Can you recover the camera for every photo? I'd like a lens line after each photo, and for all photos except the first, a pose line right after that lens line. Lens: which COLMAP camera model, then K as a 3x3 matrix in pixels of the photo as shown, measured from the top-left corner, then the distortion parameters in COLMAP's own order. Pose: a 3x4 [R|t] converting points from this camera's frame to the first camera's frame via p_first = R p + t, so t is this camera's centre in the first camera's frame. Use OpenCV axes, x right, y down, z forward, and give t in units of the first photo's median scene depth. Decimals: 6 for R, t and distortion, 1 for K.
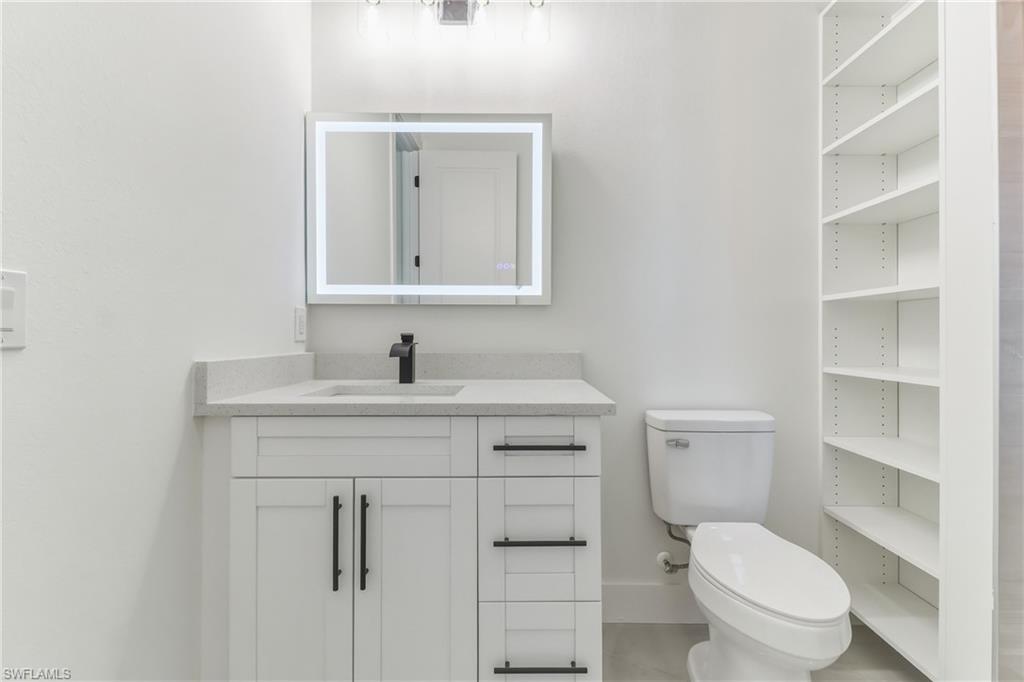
lens RADIAL K [[464.7, 0, 506.6], [0, 464.7, 328.1], [0, 0, 1]] dist [0.004553, -0.002667]
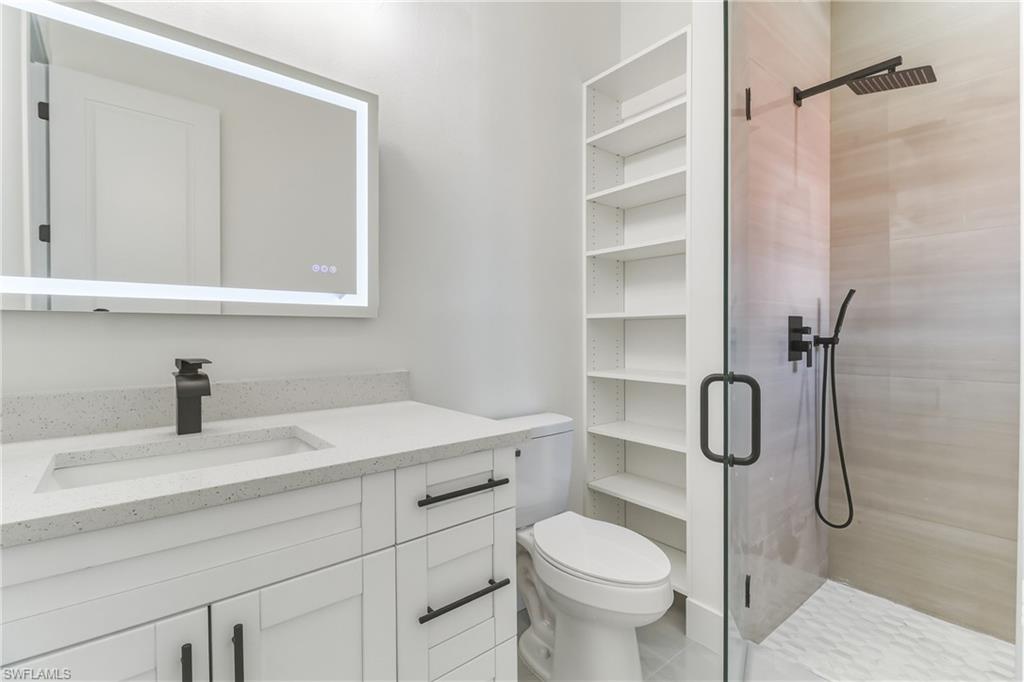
lens RADIAL K [[464.7, 0, 513.3], [0, 464.7, 335.7], [0, 0, 1]] dist [0.004553, -0.002667]
pose [[0.770456, -0.007667, 0.637447, -0.310424], [-0.004287, 0.999843, 0.017208, -0.038826], [-0.637479, -0.015990, 0.770302, 0.201719]]
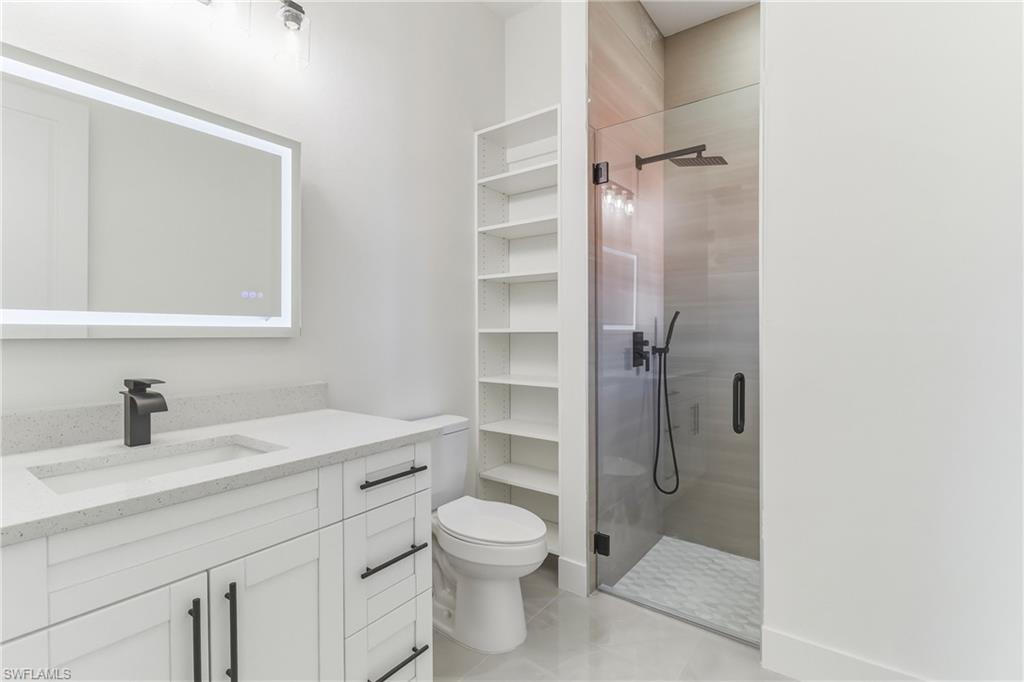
lens RADIAL K [[464.7, 0, 506.1], [0, 464.7, 333.1], [0, 0, 1]] dist [0.004553, -0.002667]
pose [[0.601964, -0.001728, 0.798522, -0.506625], [-0.005426, 0.999966, 0.006255, -0.079168], [-0.798505, -0.008098, 0.601934, 0.068207]]
